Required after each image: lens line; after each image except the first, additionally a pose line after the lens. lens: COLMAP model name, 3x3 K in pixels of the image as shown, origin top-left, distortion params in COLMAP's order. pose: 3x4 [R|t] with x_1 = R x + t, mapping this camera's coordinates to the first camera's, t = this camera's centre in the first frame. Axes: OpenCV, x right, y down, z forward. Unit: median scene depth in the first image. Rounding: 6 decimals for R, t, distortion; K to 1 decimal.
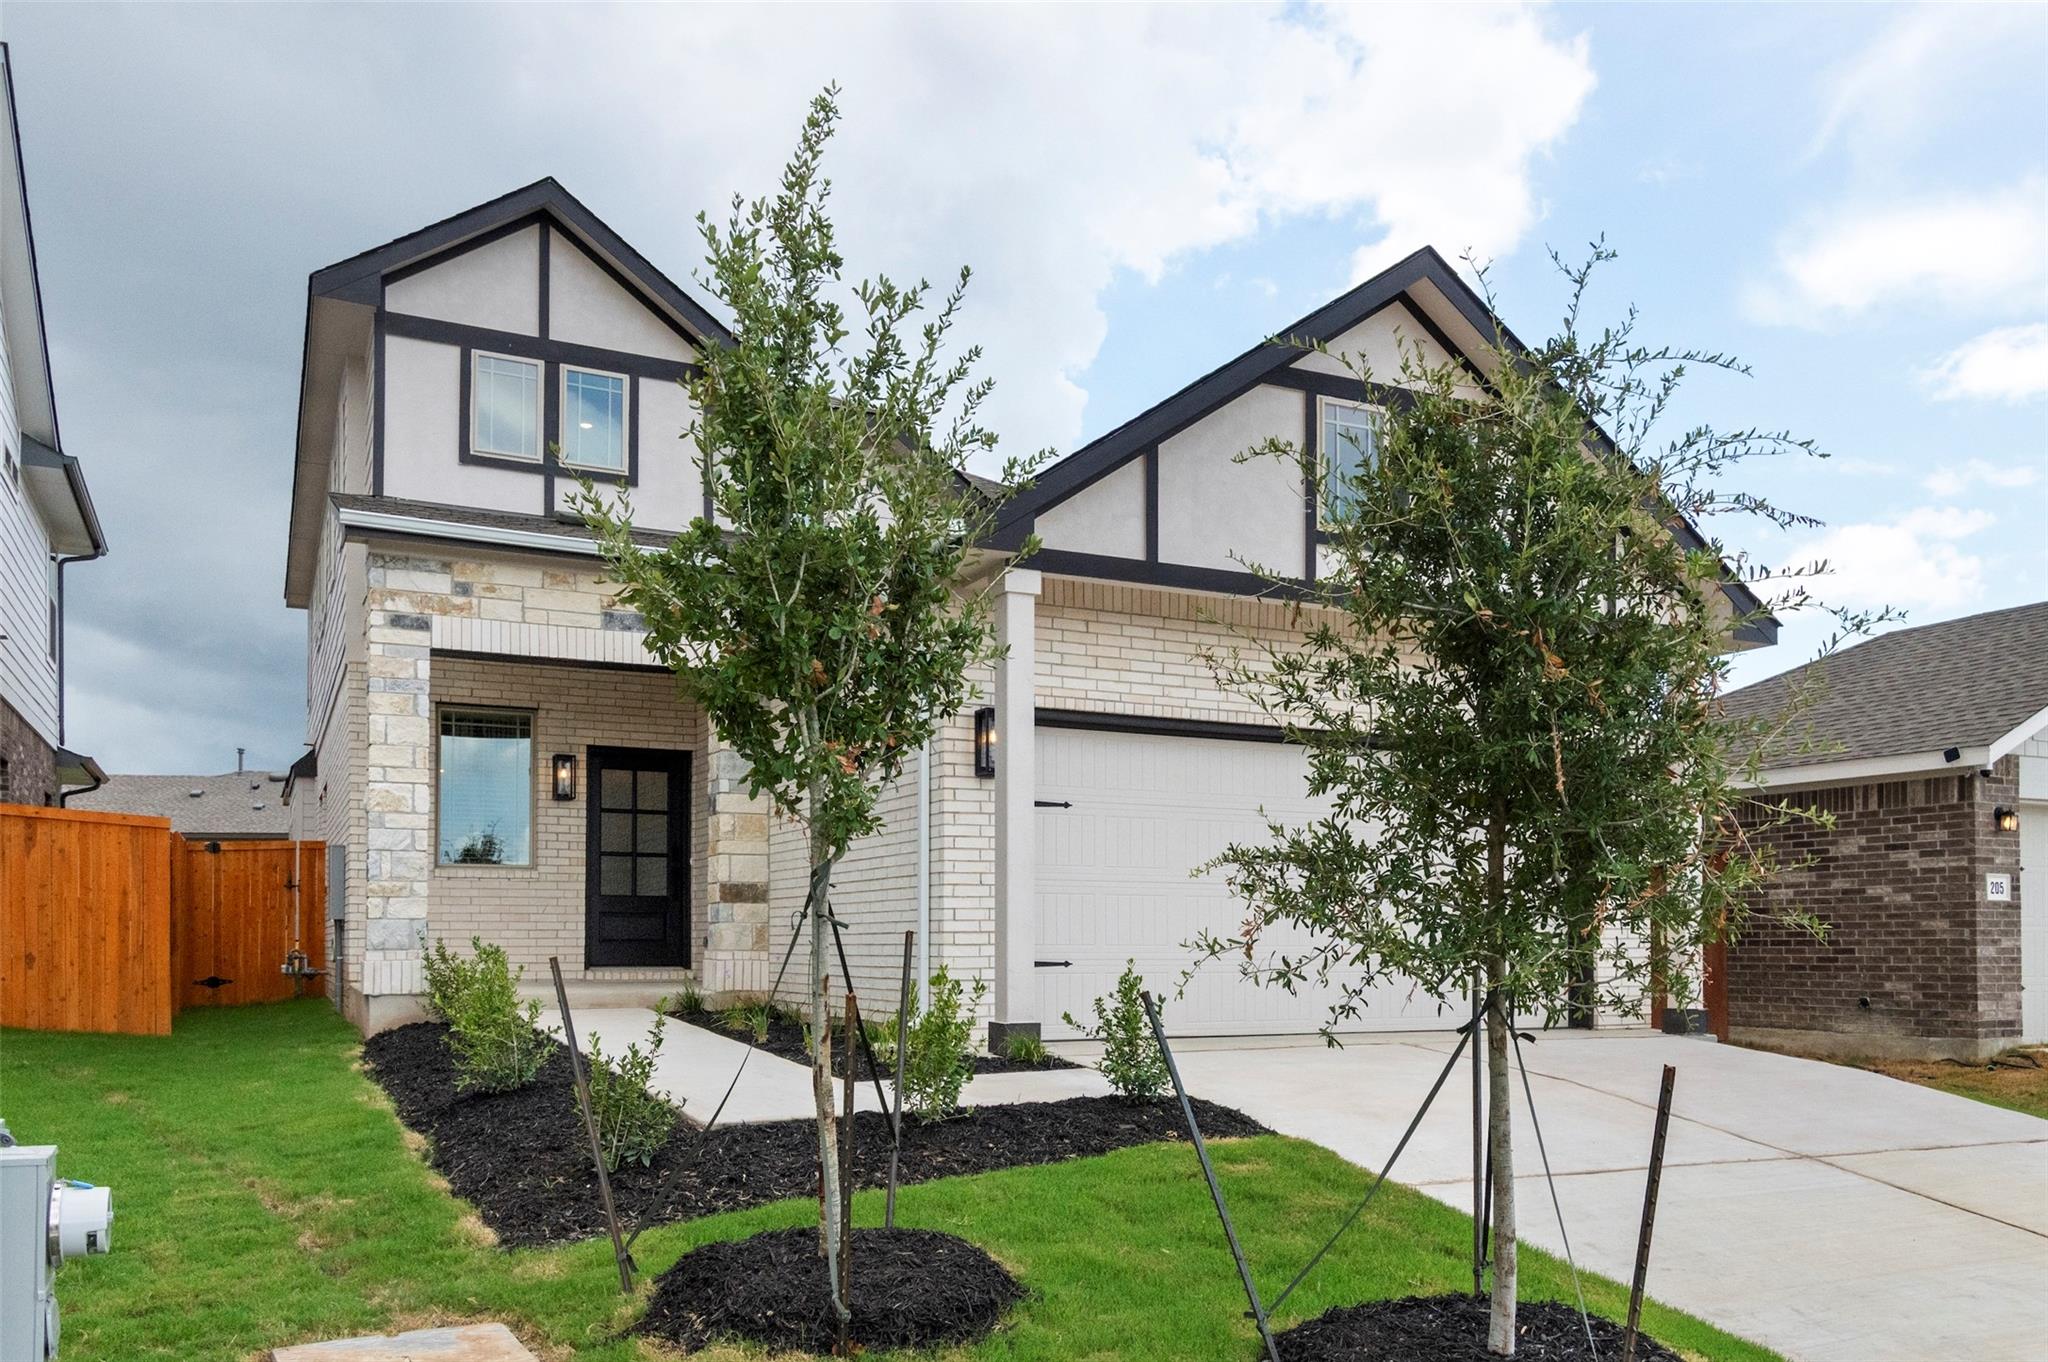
lens RADIAL K [[2504.9, 0, 1023.1], [0, 2504.9, 694.4], [0, 0, 1]] dist [0.001314, 0.000000]
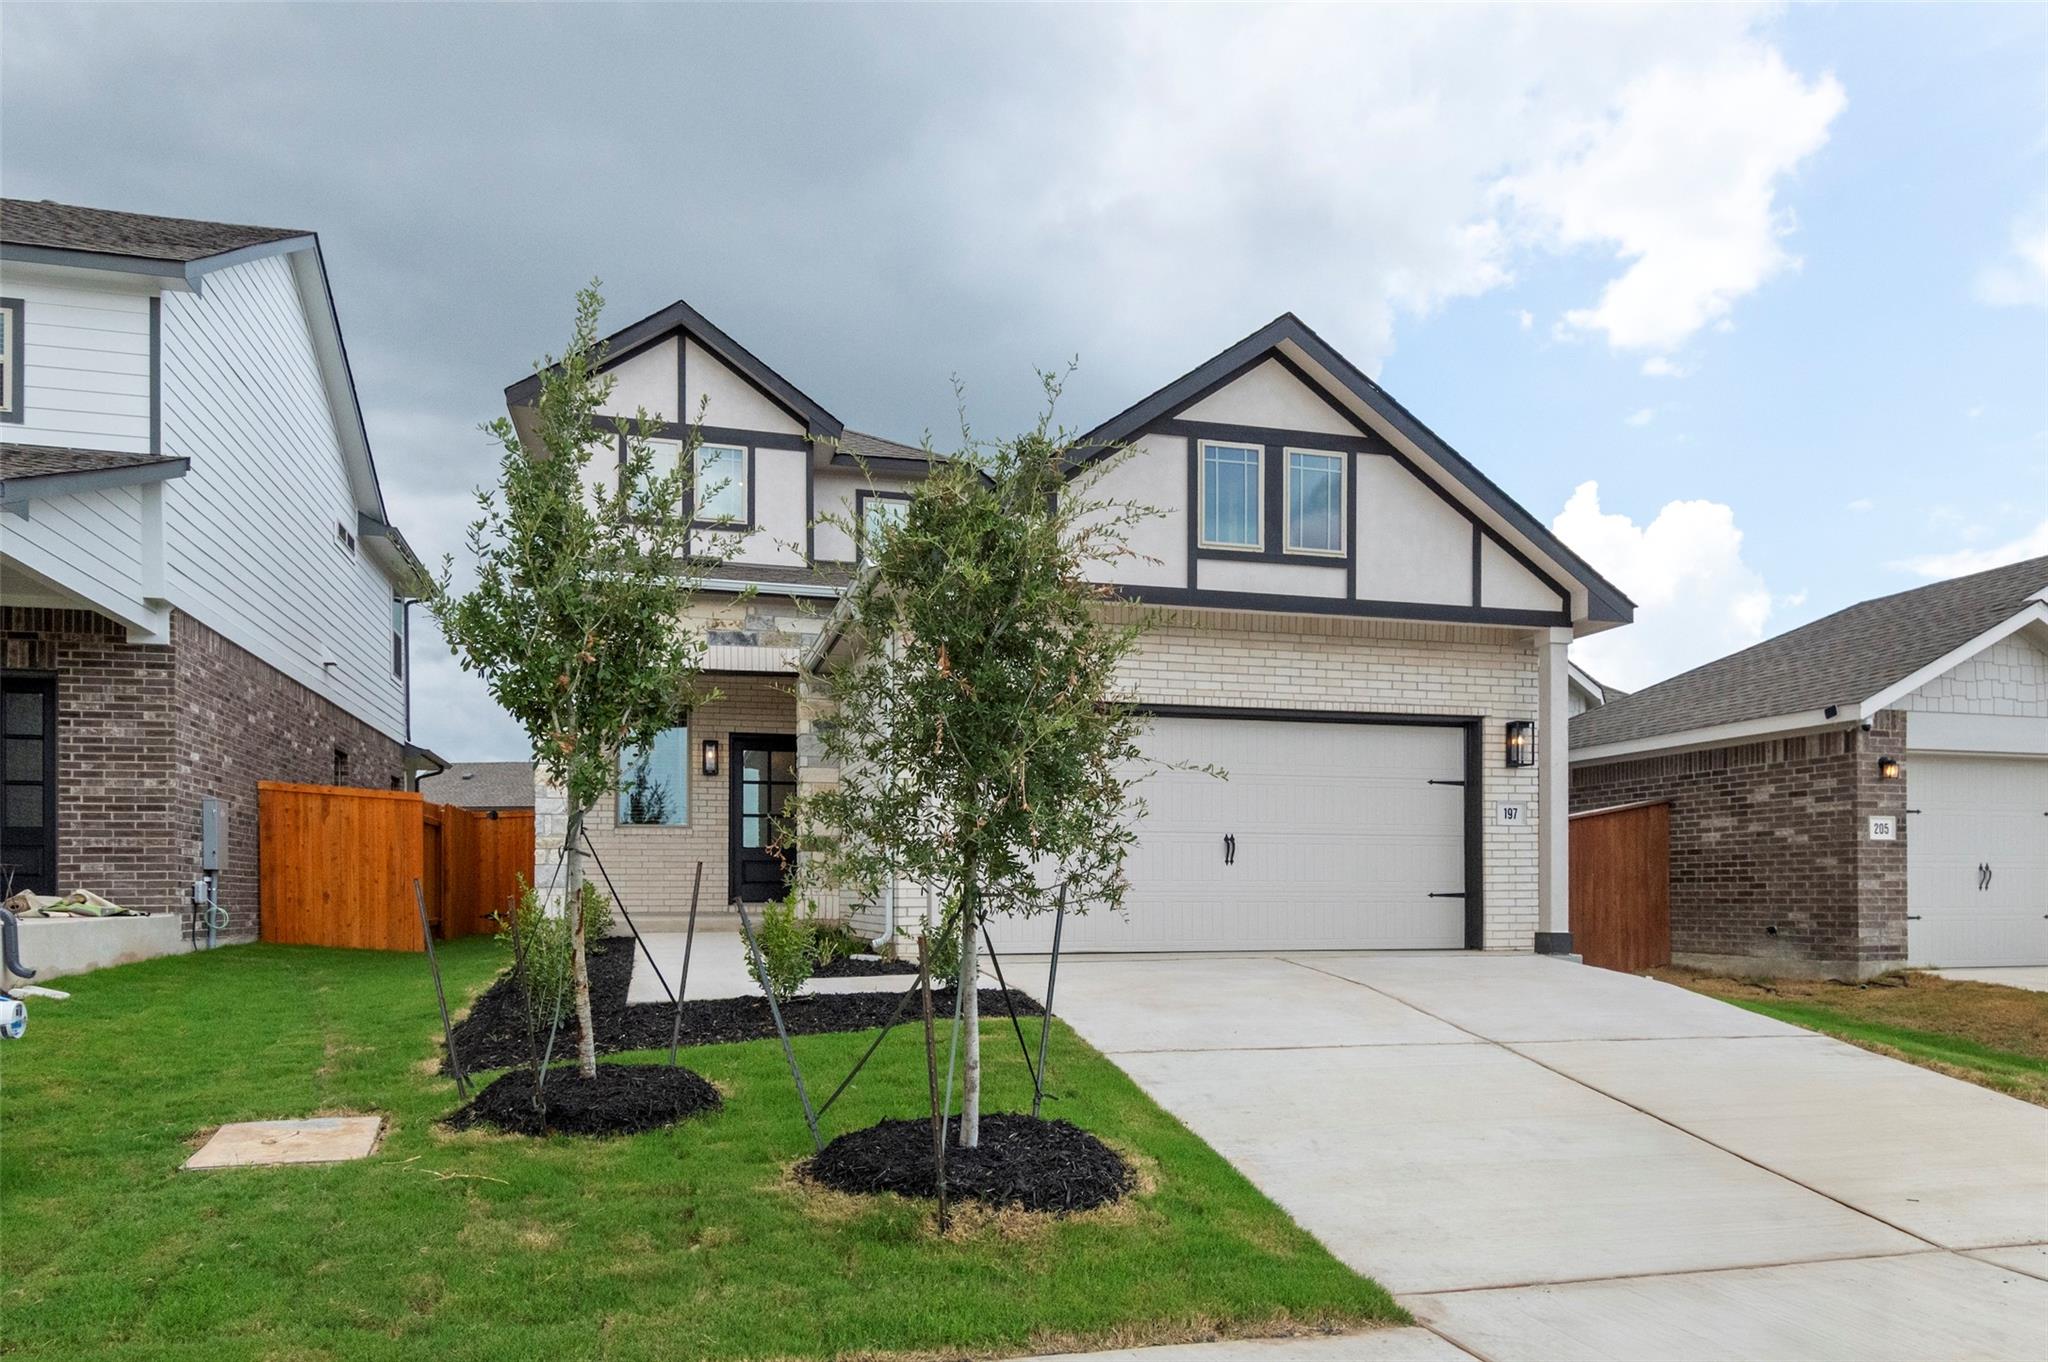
lens RADIAL K [[2504.9, 0, 1024.9], [0, 2504.9, 672.4], [0, 0, 1]] dist [0.001314, 0.000000]
pose [[0.953953, -0.031135, -0.298335, 0.360986], [0.031426, 0.999499, -0.003820, -0.001067], [0.298305, -0.005731, 0.954454, -0.194732]]
